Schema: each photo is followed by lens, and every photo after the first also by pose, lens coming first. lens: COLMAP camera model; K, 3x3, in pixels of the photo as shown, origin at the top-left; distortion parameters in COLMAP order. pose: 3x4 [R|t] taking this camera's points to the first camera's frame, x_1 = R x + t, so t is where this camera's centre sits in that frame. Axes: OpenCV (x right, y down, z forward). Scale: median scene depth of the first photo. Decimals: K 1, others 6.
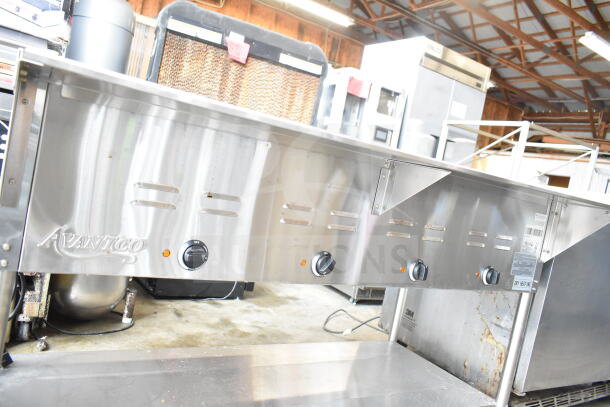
lens RADIAL K [[472.2, 0, 305.0], [0, 472.2, 203.5], [0, 0, 1]] dist [-0.017288, 0.003117]
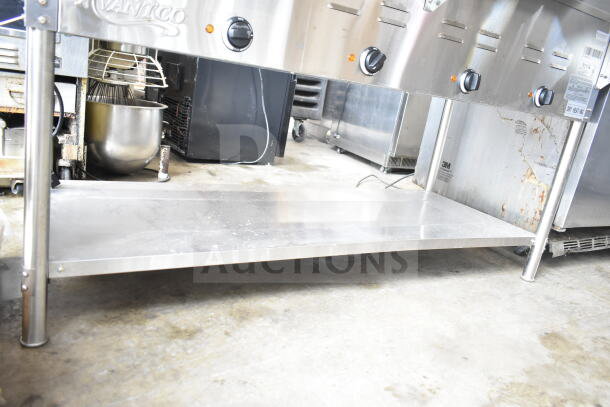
lens RADIAL K [[472.2, 0, 305.0], [0, 472.2, 203.5], [0, 0, 1]] dist [-0.017288, 0.003117]
pose [[0.998874, -0.010202, -0.046331, -0.034693], [0.019375, 0.979173, 0.202102, 0.137458], [0.043304, -0.202773, 0.978268, 0.013964]]
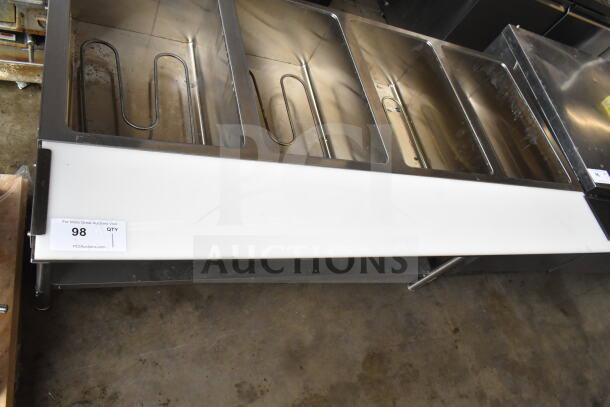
lens RADIAL K [[469.2, 0, 305.0], [0, 469.2, 203.5], [0, 0, 1]] dist [-0.013555, -0.005563]
pose [[0.918380, 0.395285, 0.018138, -0.002715], [-0.283335, 0.624902, 0.727474, -0.501889], [0.276225, -0.673237, 0.685895, 0.146222]]
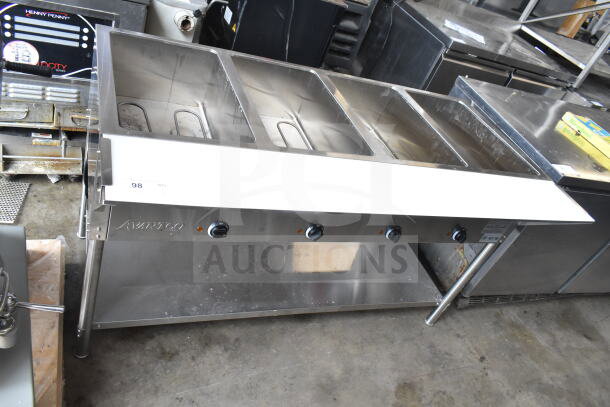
lens RADIAL K [[472.2, 0, 305.0], [0, 472.2, 203.5], [0, 0, 1]] dist [-0.017288, 0.003117]
pose [[0.966949, 0.243240, -0.076443, 0.062300], [-0.169718, 0.837774, 0.518971, -0.413903], [0.190276, -0.488845, 0.851367, -0.078755]]
